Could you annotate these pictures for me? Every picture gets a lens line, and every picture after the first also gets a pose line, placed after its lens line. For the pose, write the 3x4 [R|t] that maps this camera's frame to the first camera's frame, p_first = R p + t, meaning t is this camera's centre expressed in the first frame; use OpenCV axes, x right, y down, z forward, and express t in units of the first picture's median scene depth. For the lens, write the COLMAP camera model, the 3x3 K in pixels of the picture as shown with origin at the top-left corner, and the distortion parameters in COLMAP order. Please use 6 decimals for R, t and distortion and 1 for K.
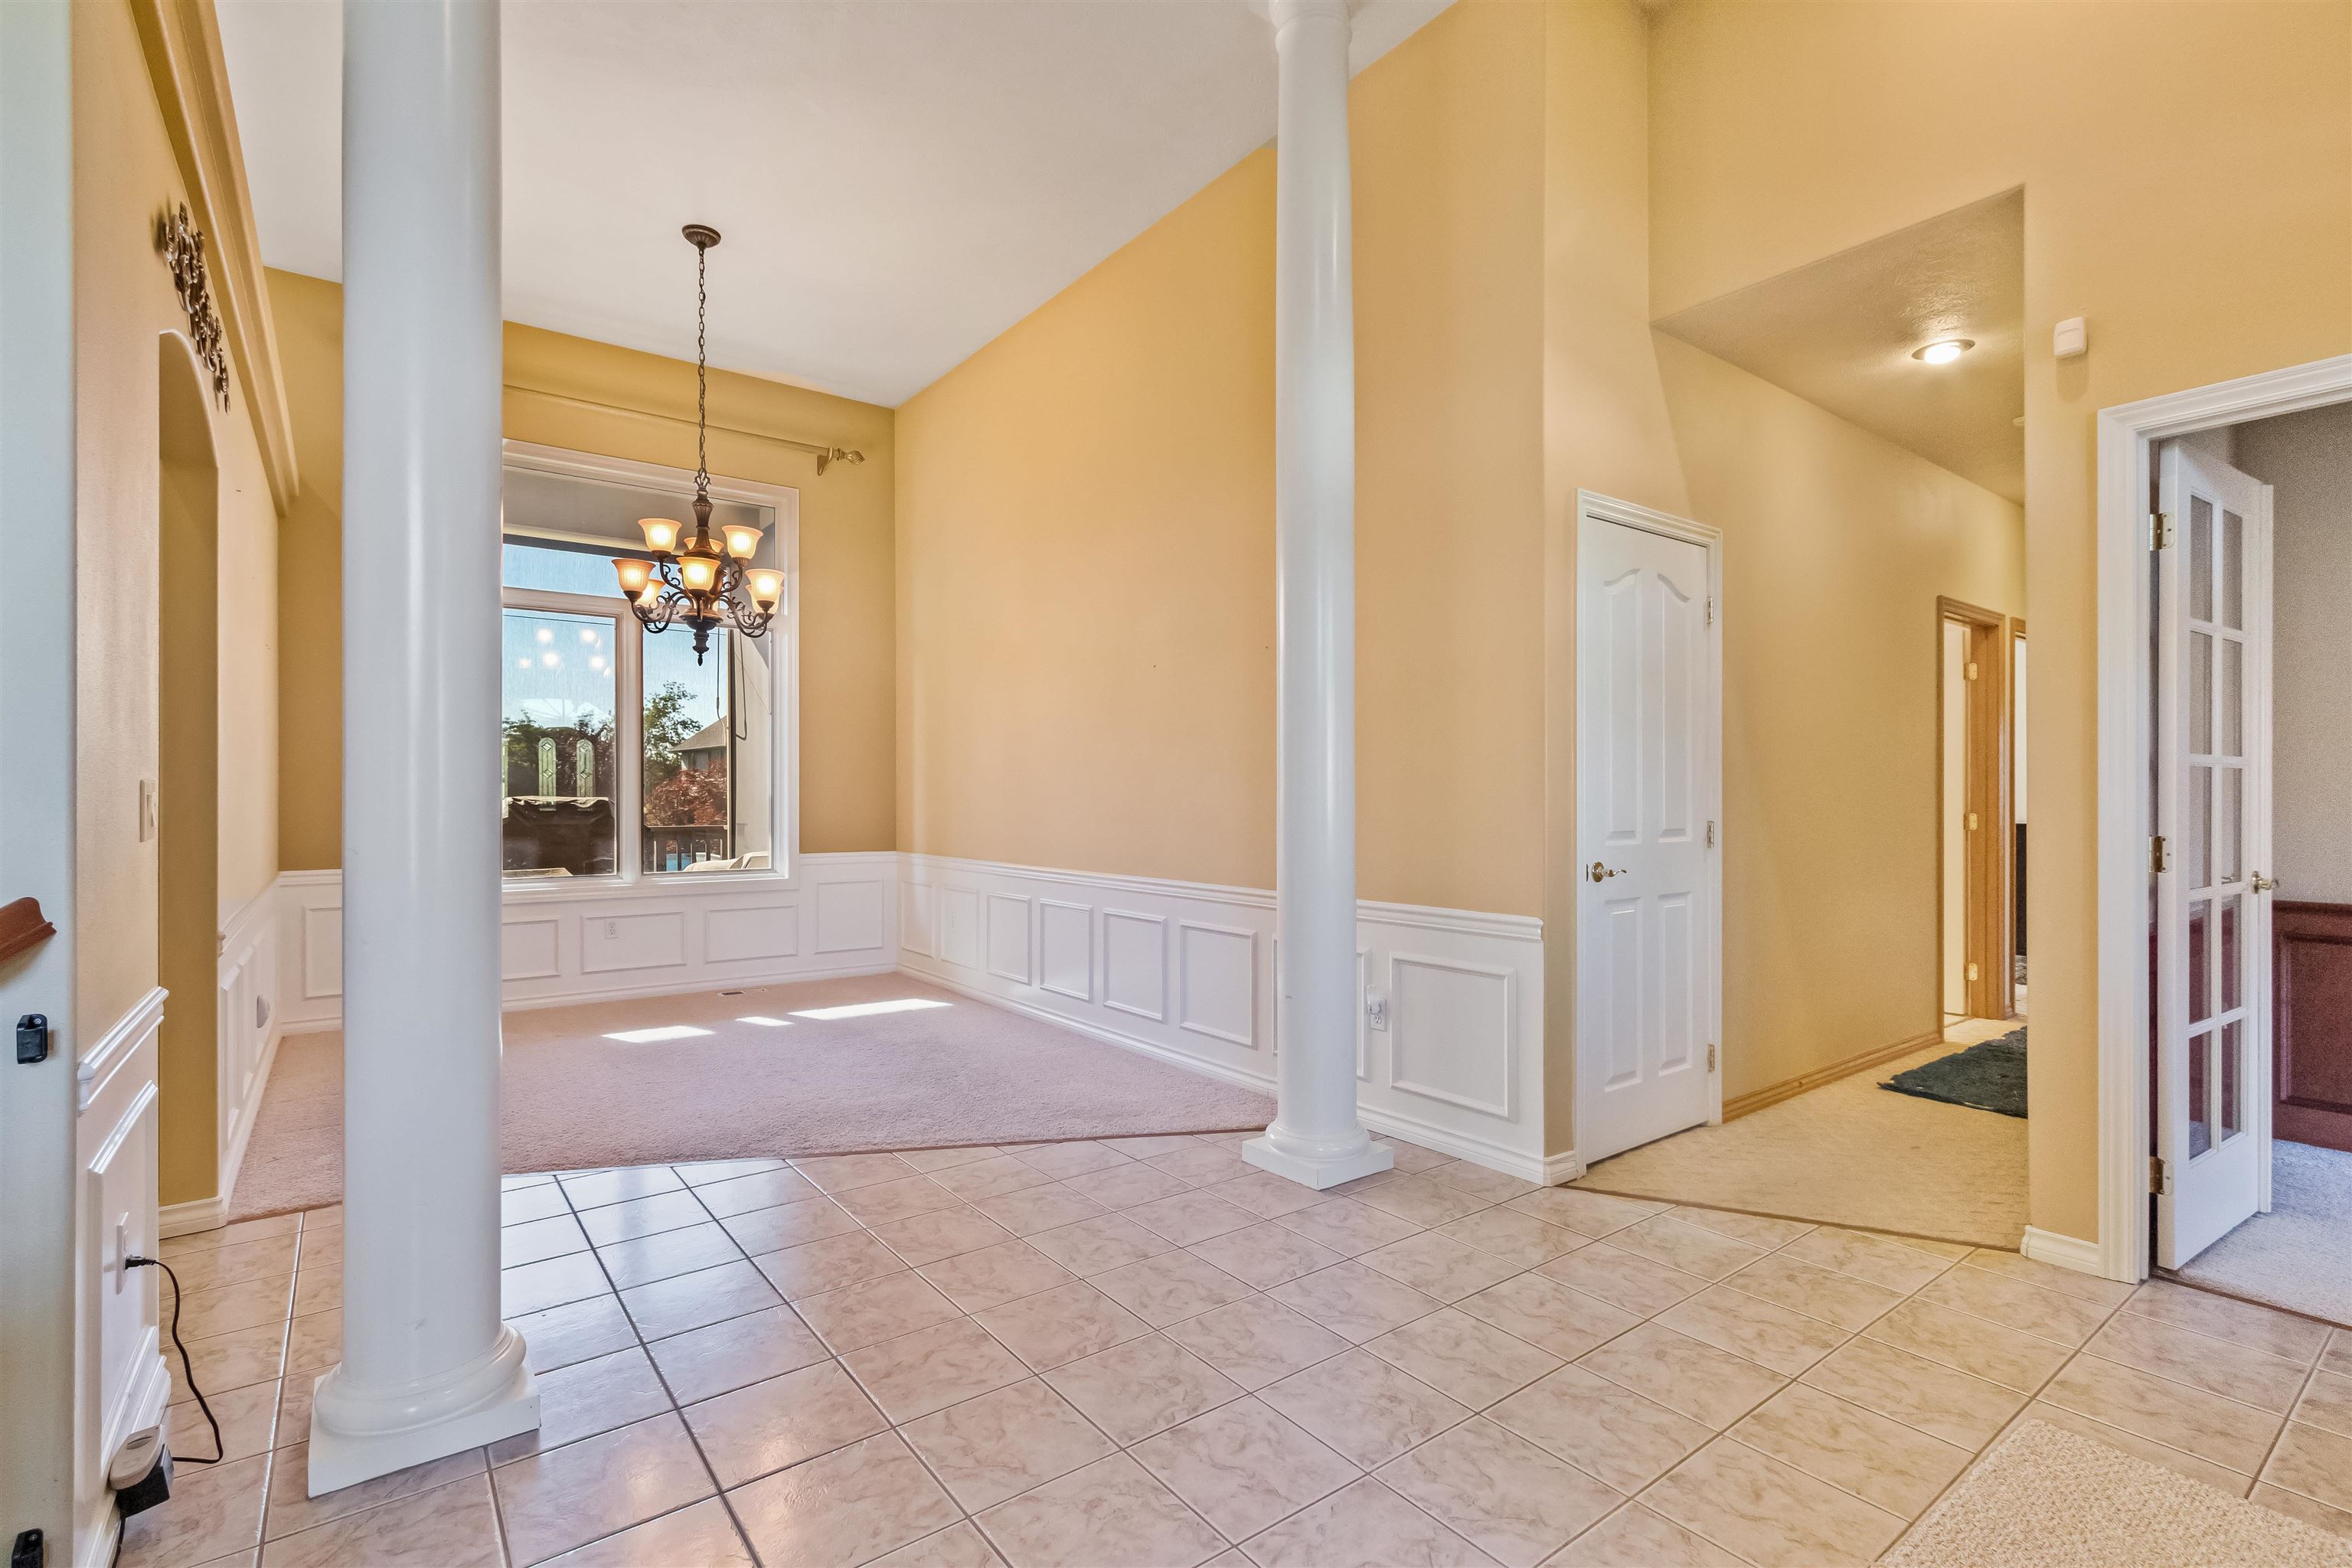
lens RADIAL K [[1081.8, 0, 1172.8], [0, 1081.8, 792.0], [0, 0, 1]] dist [-0.011672, 0.000192]
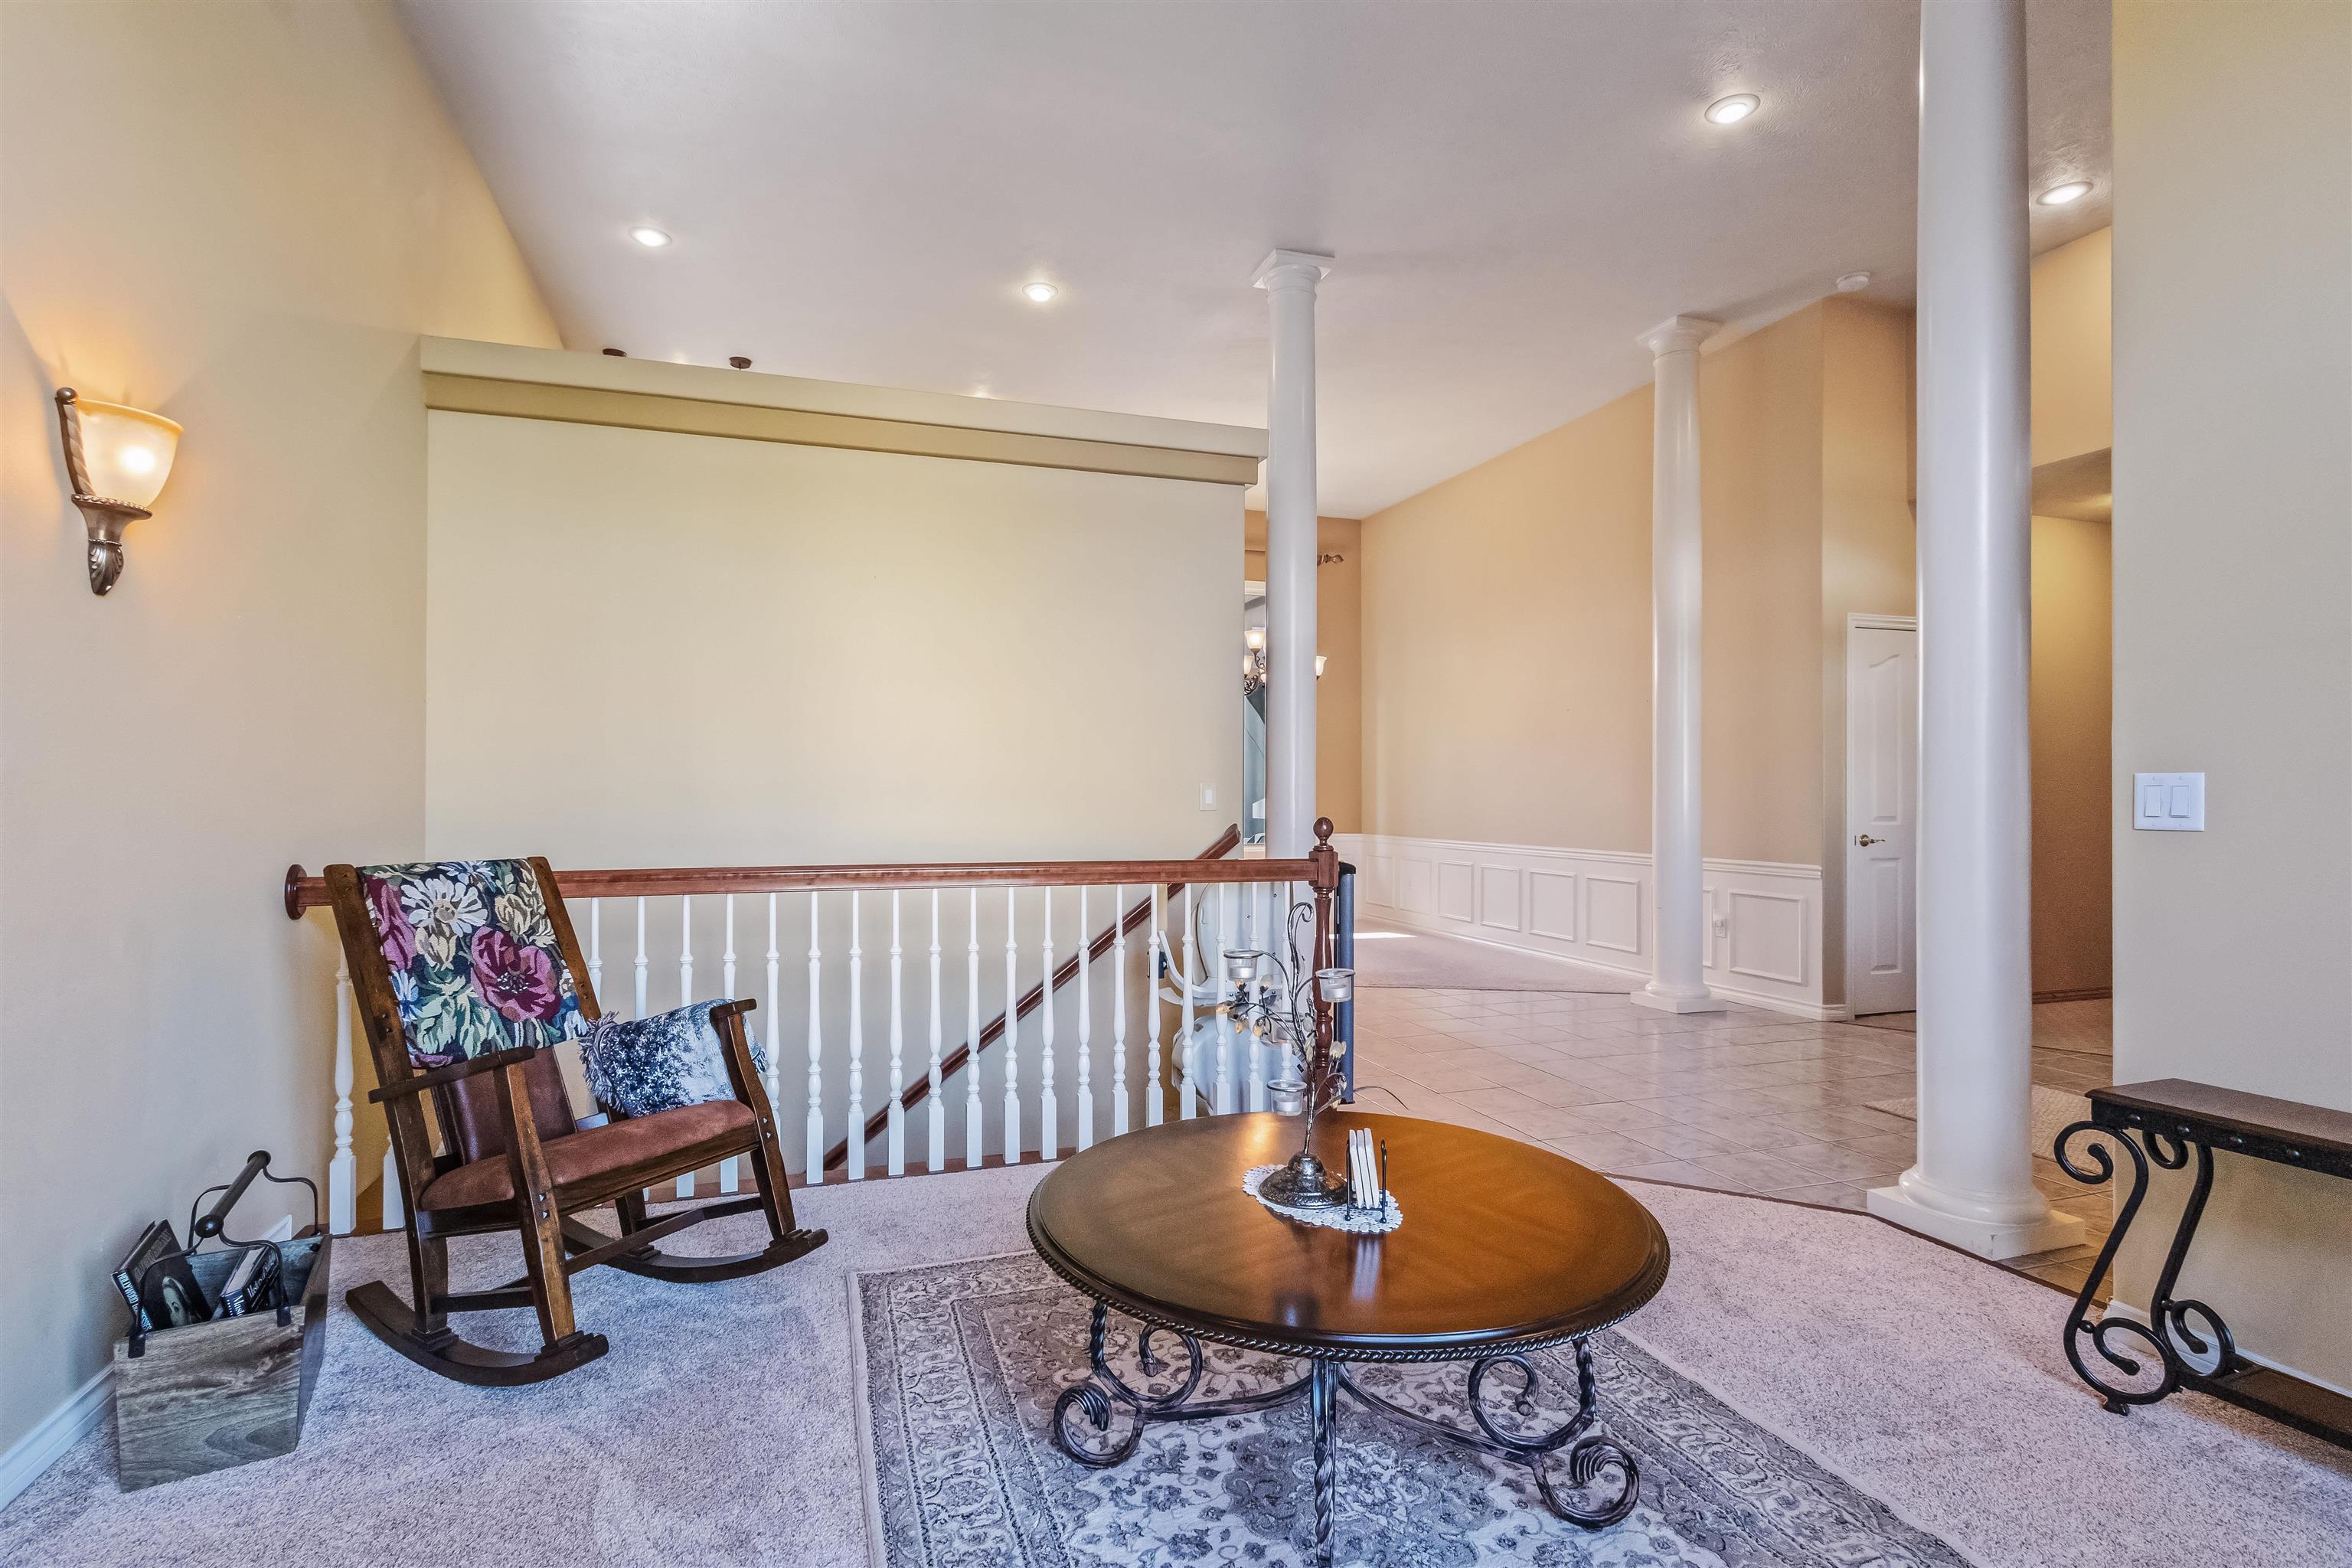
lens RADIAL K [[1081.8, 0, 1162.7], [0, 1081.8, 793.2], [0, 0, 1]] dist [-0.011672, 0.000192]
pose [[0.944692, -0.000496, -0.327959, -0.074126], [0.001202, 0.999997, 0.001950, -0.002673], [0.327957, -0.002236, 0.944690, -0.833275]]
